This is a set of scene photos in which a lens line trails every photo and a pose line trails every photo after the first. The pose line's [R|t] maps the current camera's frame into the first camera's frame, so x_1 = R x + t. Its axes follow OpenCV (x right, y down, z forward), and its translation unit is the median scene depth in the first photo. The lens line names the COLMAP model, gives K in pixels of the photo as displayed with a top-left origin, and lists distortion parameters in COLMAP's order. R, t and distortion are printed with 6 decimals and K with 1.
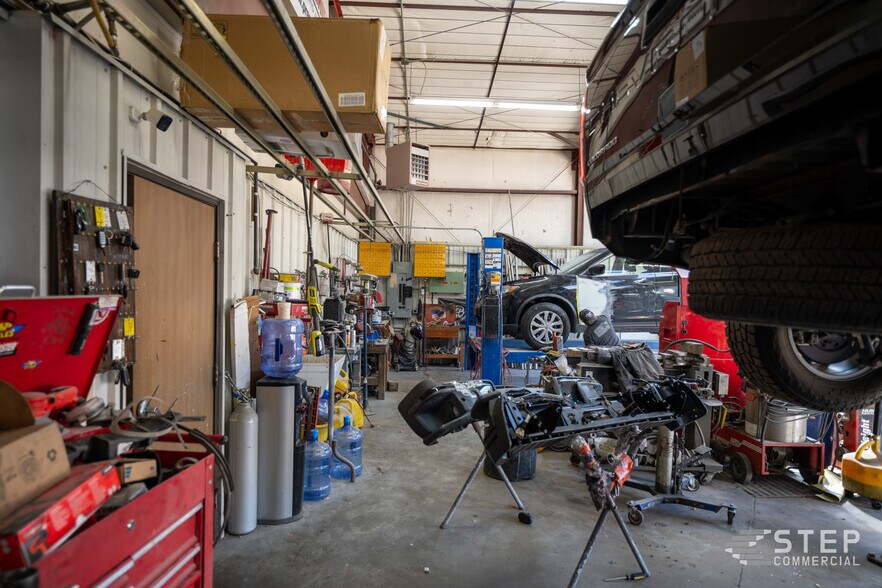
lens RADIAL K [[485.2, 0, 422.6], [0, 485.2, 294.5], [0, 0, 1]] dist [-0.003496, -0.000377]
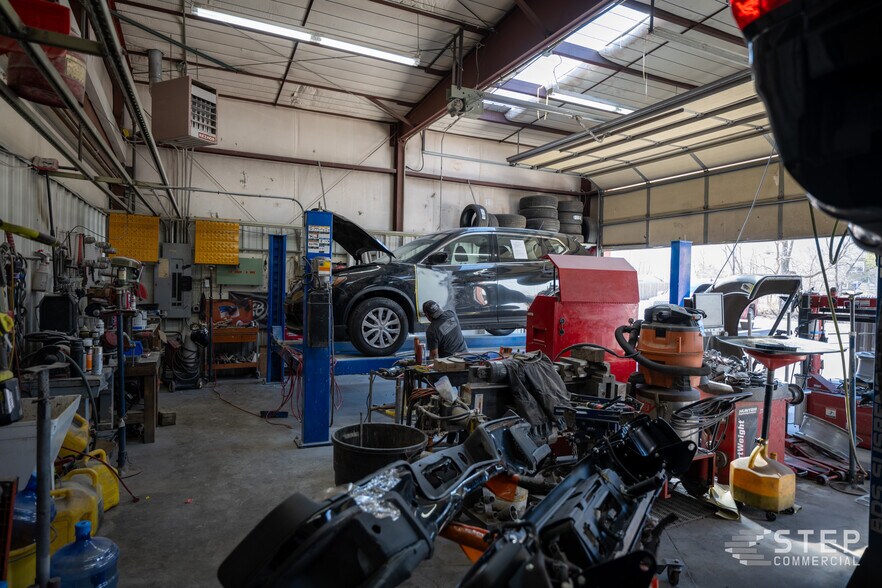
lens RADIAL K [[485.2, 0, 422.6], [0, 485.2, 294.5], [0, 0, 1]] dist [-0.003496, -0.000377]
pose [[0.904401, -0.010562, 0.426553, -0.026149], [0.002089, 0.999791, 0.020329, -0.004151], [-0.426679, -0.017494, 0.904234, 0.223165]]
